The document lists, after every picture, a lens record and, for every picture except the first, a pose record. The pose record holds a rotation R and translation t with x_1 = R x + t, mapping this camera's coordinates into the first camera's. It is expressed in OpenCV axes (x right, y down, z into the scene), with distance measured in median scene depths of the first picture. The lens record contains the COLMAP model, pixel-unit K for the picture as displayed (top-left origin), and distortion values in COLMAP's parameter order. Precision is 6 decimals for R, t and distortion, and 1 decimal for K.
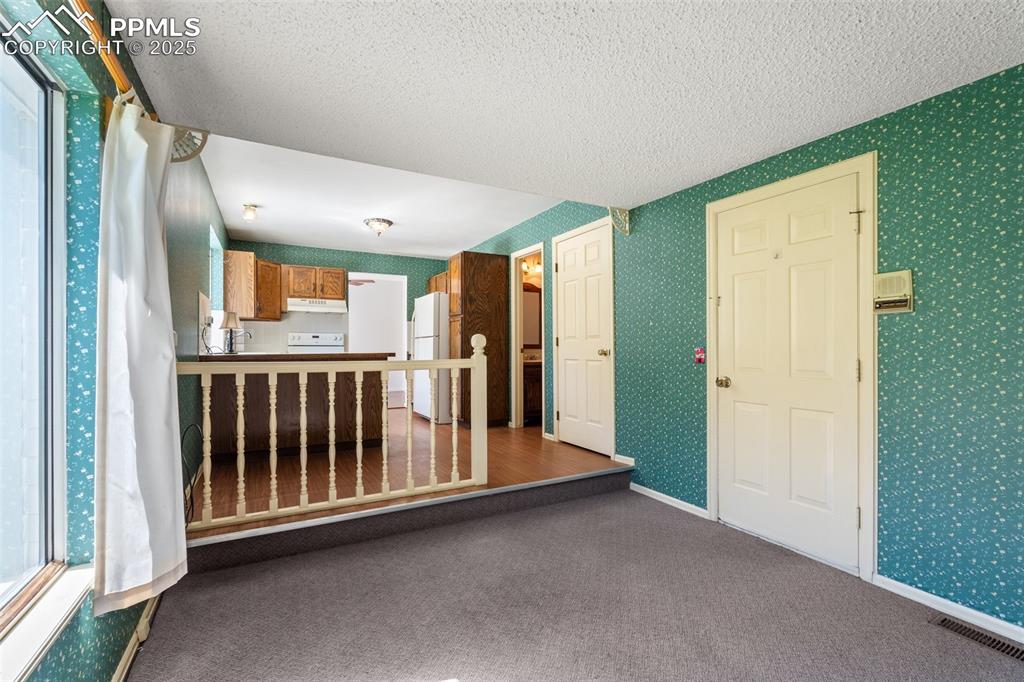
lens RADIAL K [[454.7, 0, 526.3], [0, 454.7, 344.3], [0, 0, 1]] dist [-0.004153, 0.001130]
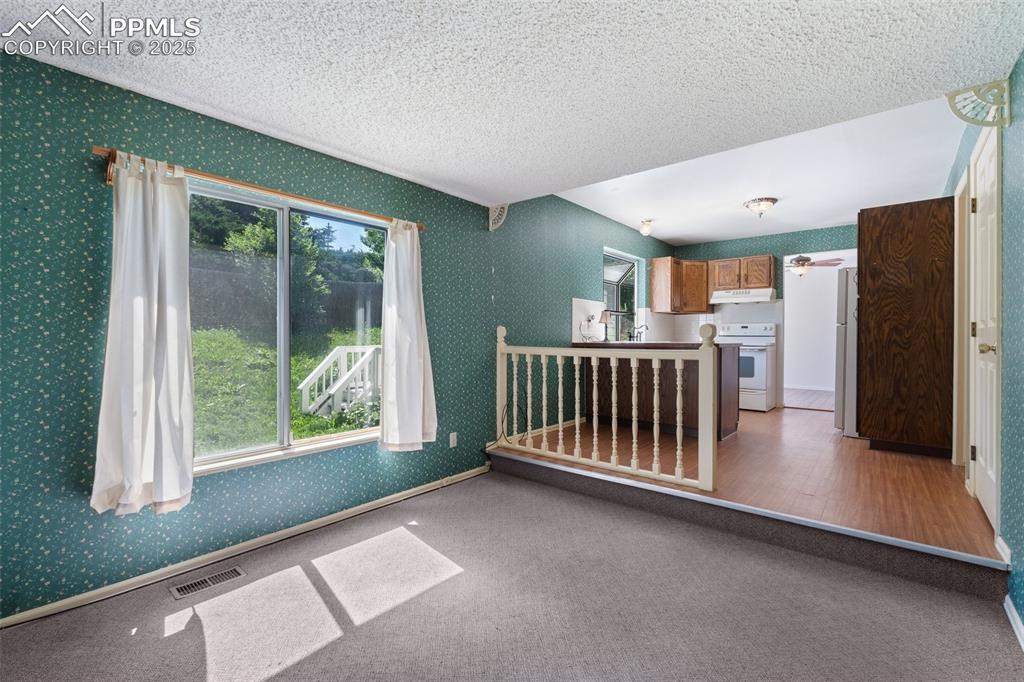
lens RADIAL K [[454.7, 0, 507.8], [0, 454.7, 340.8], [0, 0, 1]] dist [-0.004153, 0.001130]
pose [[0.350561, 0.012264, -0.936460, 0.363656], [0.001712, 0.999904, 0.013735, -0.000465], [0.936539, -0.006419, 0.350506, 0.190068]]
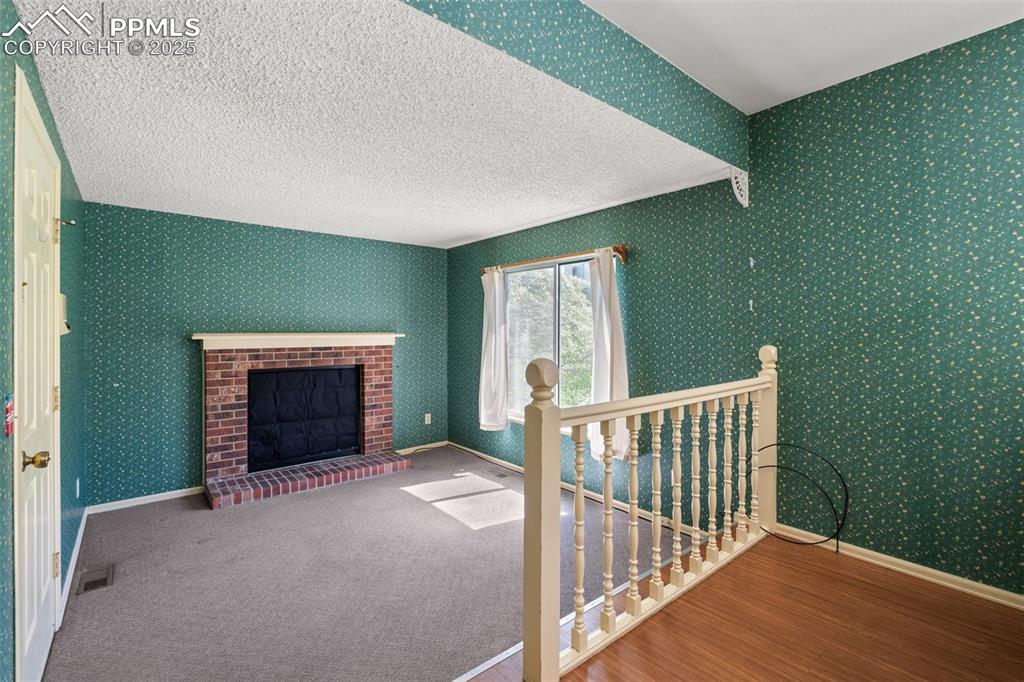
lens RADIAL K [[454.7, 0, 519.6], [0, 454.7, 334.1], [0, 0, 1]] dist [-0.004153, 0.001130]
pose [[-0.981461, 0.000273, -0.191663, 0.002784], [0.000053, 0.999999, 0.001152, -0.027392], [0.191663, 0.001120, -0.981460, 0.881120]]
